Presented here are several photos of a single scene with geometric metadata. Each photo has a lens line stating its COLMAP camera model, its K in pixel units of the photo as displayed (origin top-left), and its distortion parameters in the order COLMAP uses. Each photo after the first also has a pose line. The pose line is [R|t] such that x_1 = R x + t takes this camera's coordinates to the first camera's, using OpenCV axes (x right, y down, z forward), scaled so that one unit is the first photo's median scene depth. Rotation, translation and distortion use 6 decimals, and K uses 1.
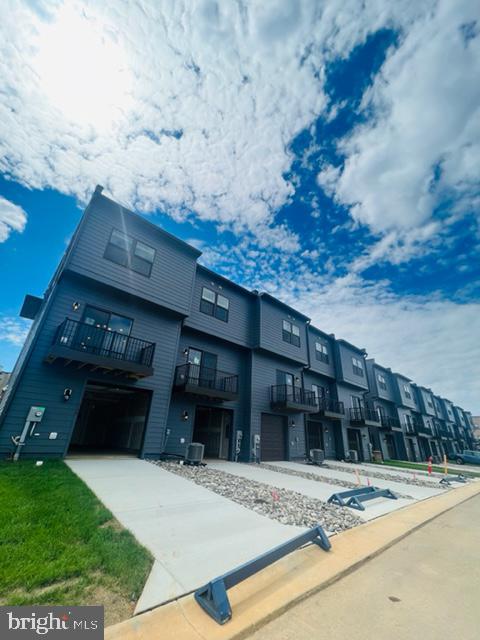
lens RADIAL K [[255.5, 0, 234.2], [0, 255.5, 321.7], [0, 0, 1]] dist [0.000129, 0.000335]
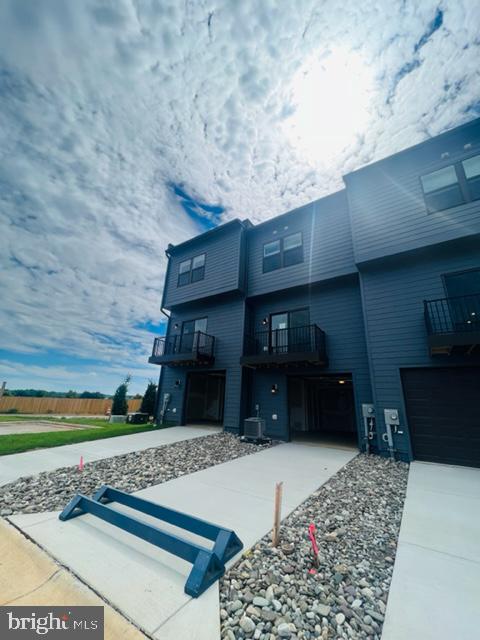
lens RADIAL K [[255.5, 0, 235.8], [0, 255.5, 318.9], [0, 0, 1]] dist [0.000129, 0.000335]
pose [[0.236712, -0.357701, -0.903337, 0.633004], [0.367636, 0.893606, -0.257512, 0.317869], [0.899339, -0.271143, 0.343031, 0.623878]]
